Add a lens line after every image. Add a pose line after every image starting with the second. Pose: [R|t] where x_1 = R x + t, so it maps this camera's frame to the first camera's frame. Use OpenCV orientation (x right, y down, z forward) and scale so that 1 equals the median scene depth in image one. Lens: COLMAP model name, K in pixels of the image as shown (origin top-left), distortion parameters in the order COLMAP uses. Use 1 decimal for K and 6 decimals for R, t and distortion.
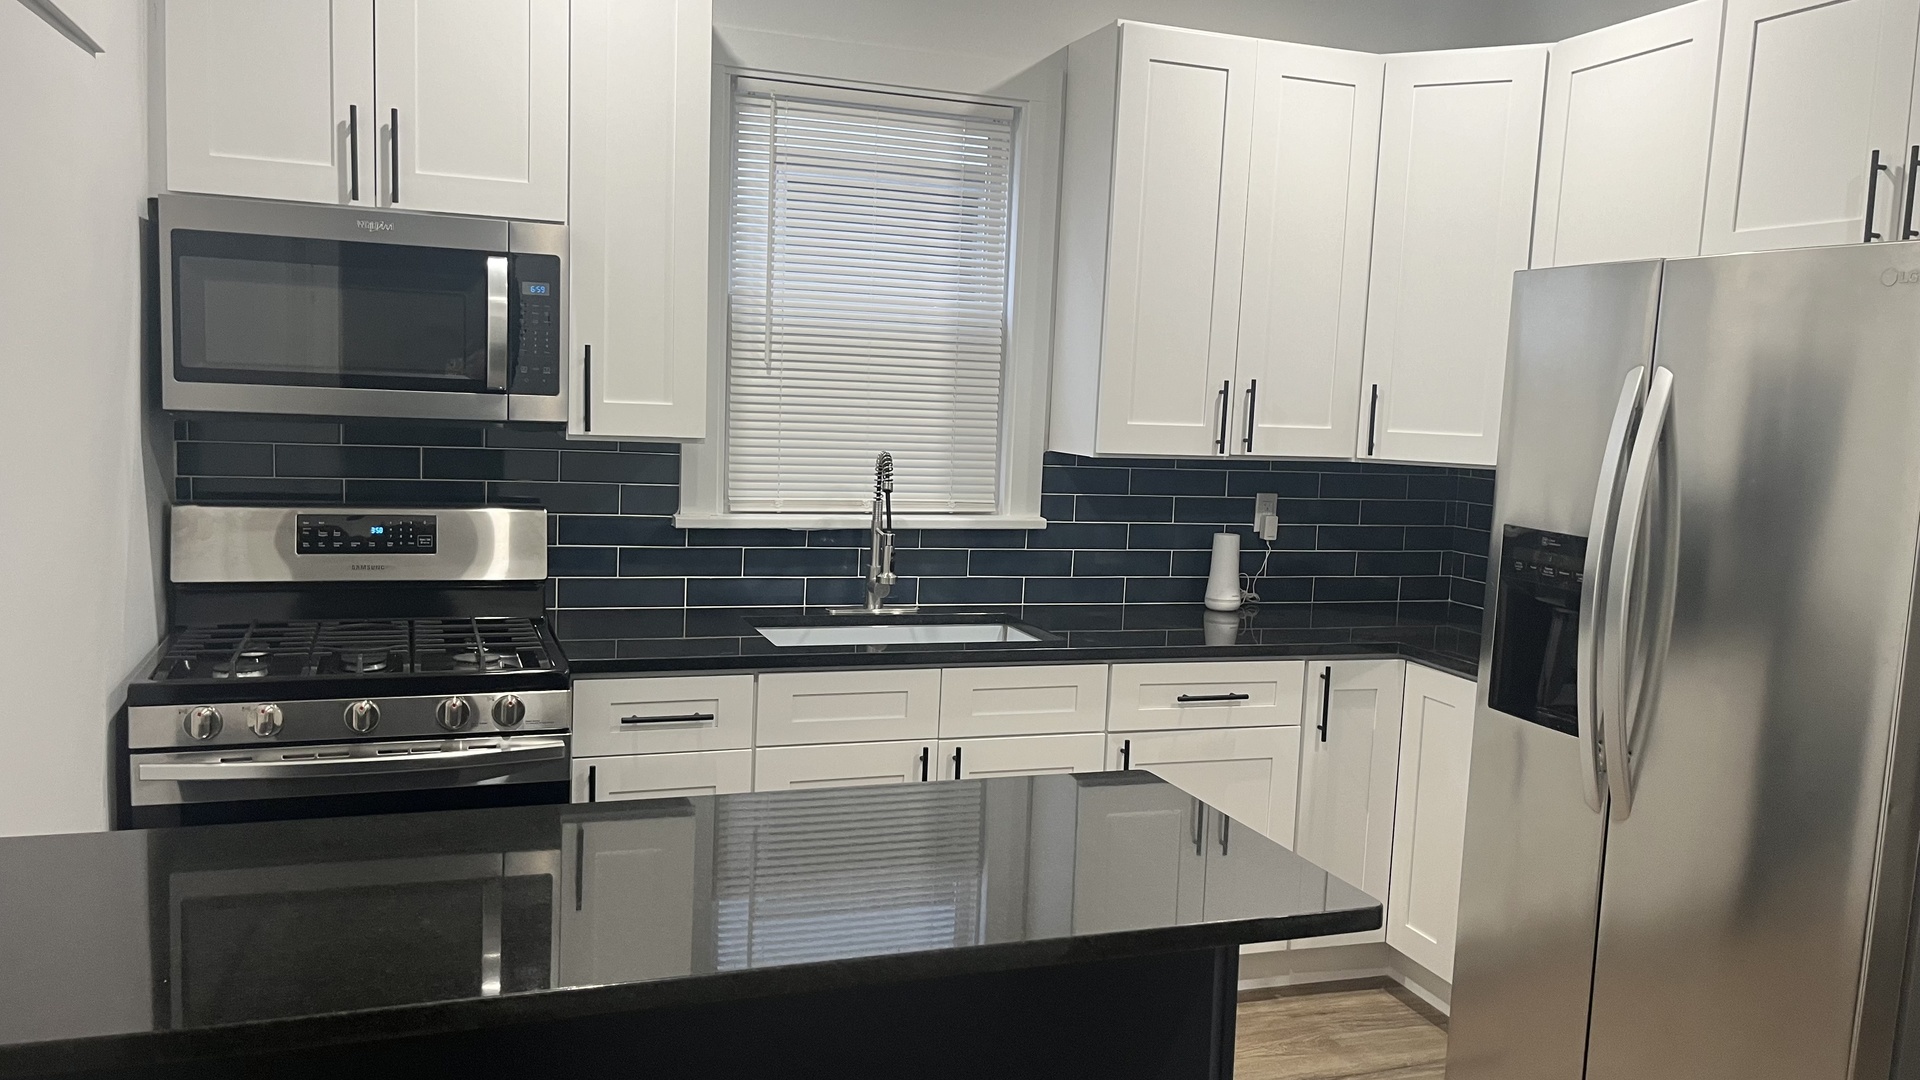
lens RADIAL K [[1437.8, 0, 962.2], [0, 1437.8, 541.3], [0, 0, 1]] dist [-0.013359, -0.008253]
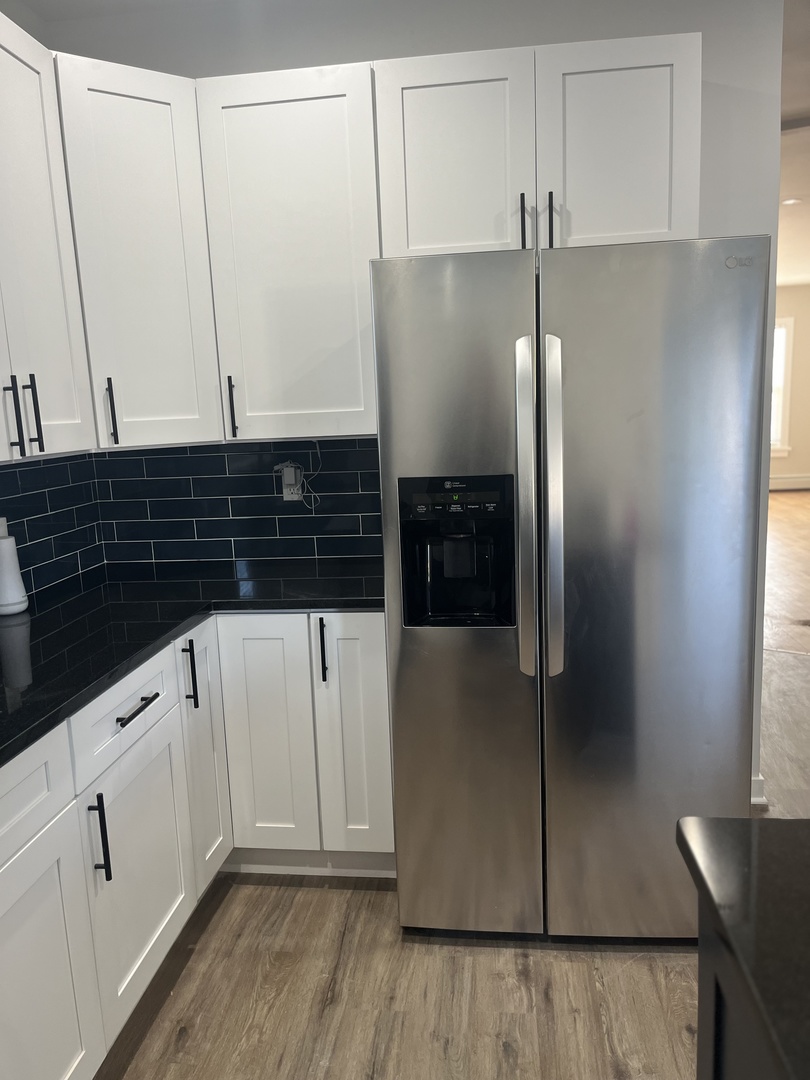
lens RADIAL K [[819.4, 0, 403.8], [0, 819.4, 545.7], [0, 0, 1]] dist [0.025099, -0.002079]
pose [[0.439852, -0.214017, 0.872197, -0.203327], [0.155607, 0.974662, 0.160686, -0.057802], [-0.884487, 0.065042, 0.462009, 0.595449]]
